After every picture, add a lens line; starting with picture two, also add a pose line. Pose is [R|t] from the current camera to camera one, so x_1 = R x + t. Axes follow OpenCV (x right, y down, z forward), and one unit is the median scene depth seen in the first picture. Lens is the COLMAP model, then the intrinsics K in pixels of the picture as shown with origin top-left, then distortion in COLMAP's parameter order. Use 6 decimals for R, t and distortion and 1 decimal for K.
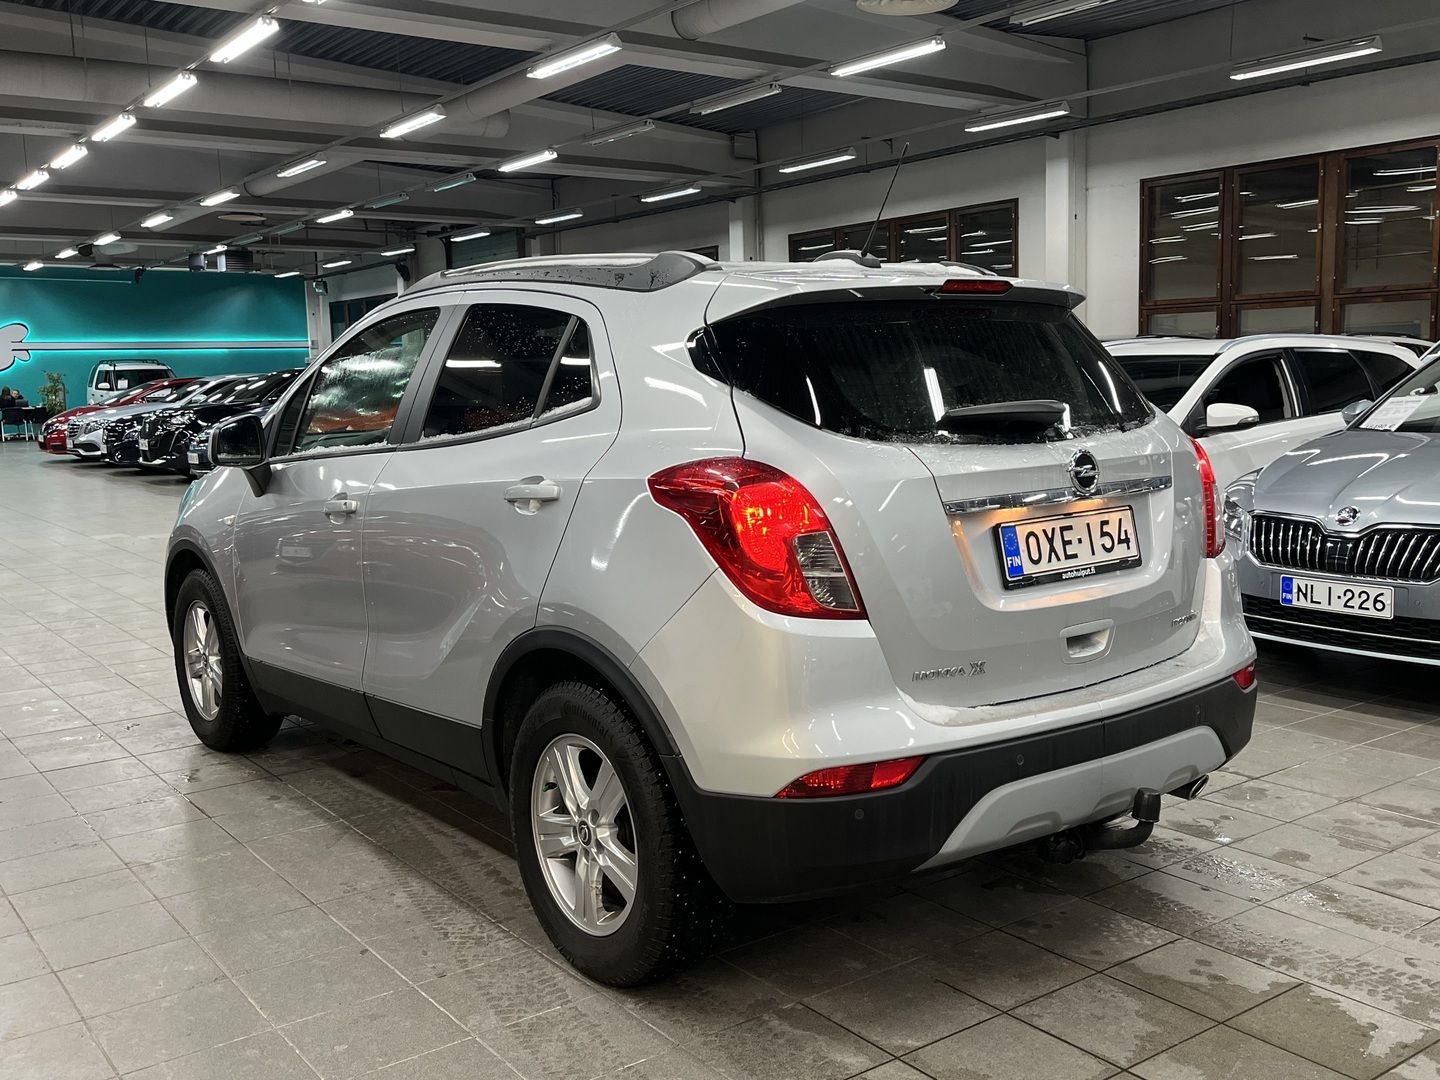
lens RADIAL K [[1377.8, 0, 729.0], [0, 1377.8, 540.2], [0, 0, 1]] dist [0.046891, 0.001056]
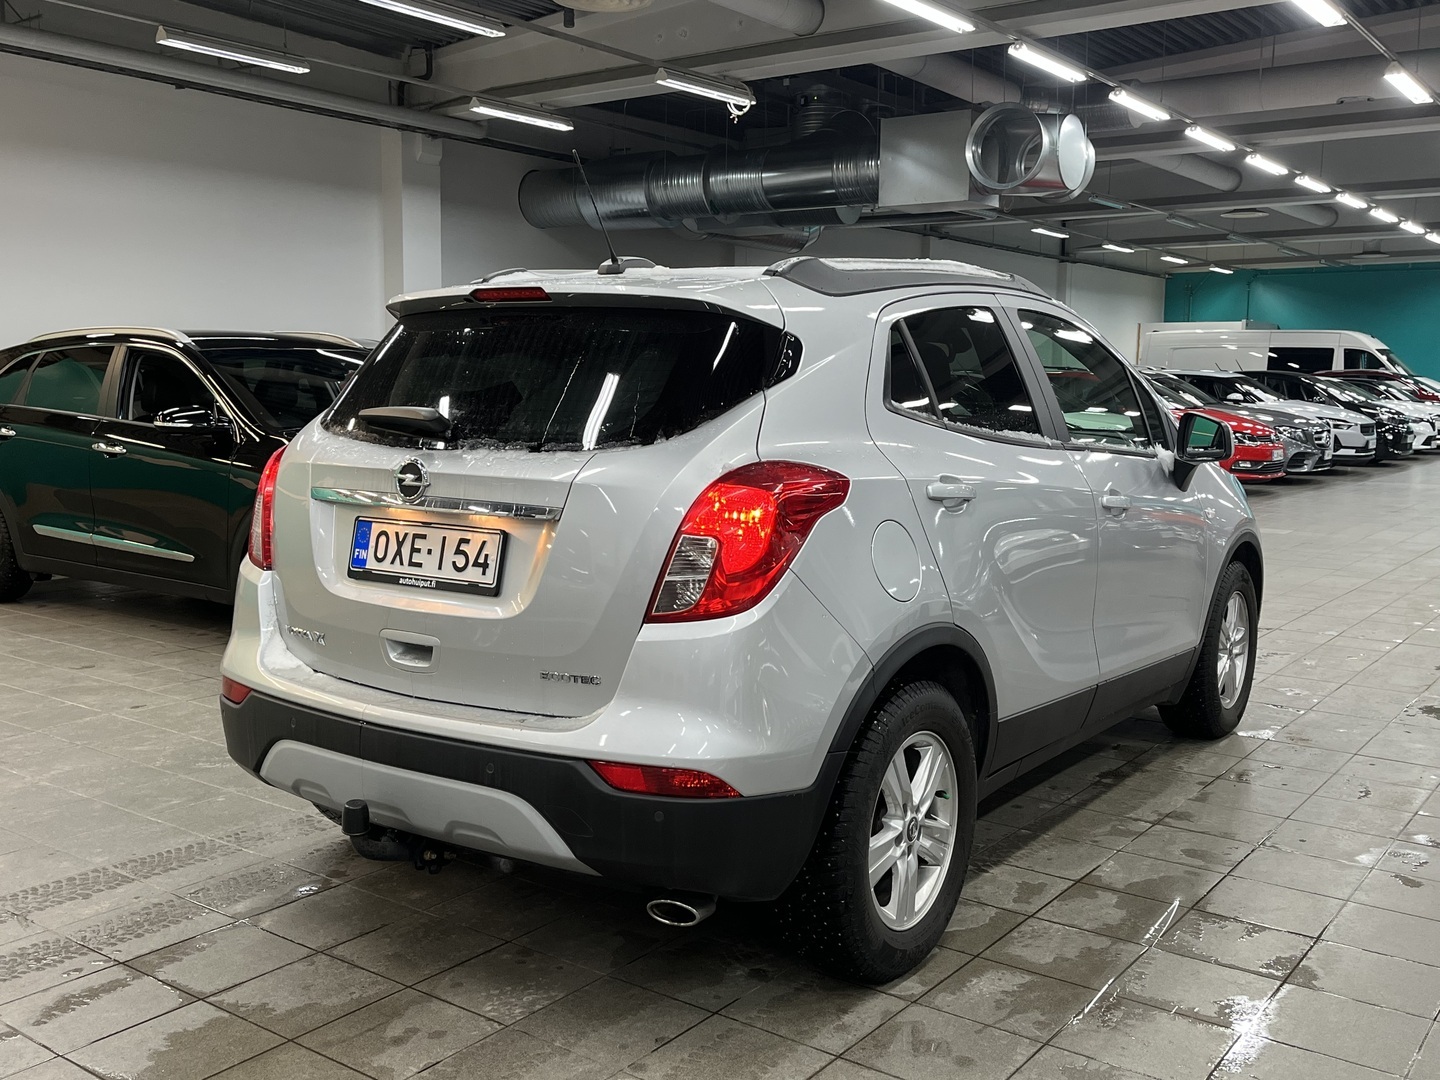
lens RADIAL K [[1377.8, 0, 729.0], [0, 1377.8, 540.2], [0, 0, 1]] dist [0.046891, 0.001056]
pose [[0.300584, 0.142829, -0.943000, 1.254214], [-0.134312, 0.985209, 0.106410, -0.142193], [0.944251, 0.094671, 0.315322, 0.895684]]
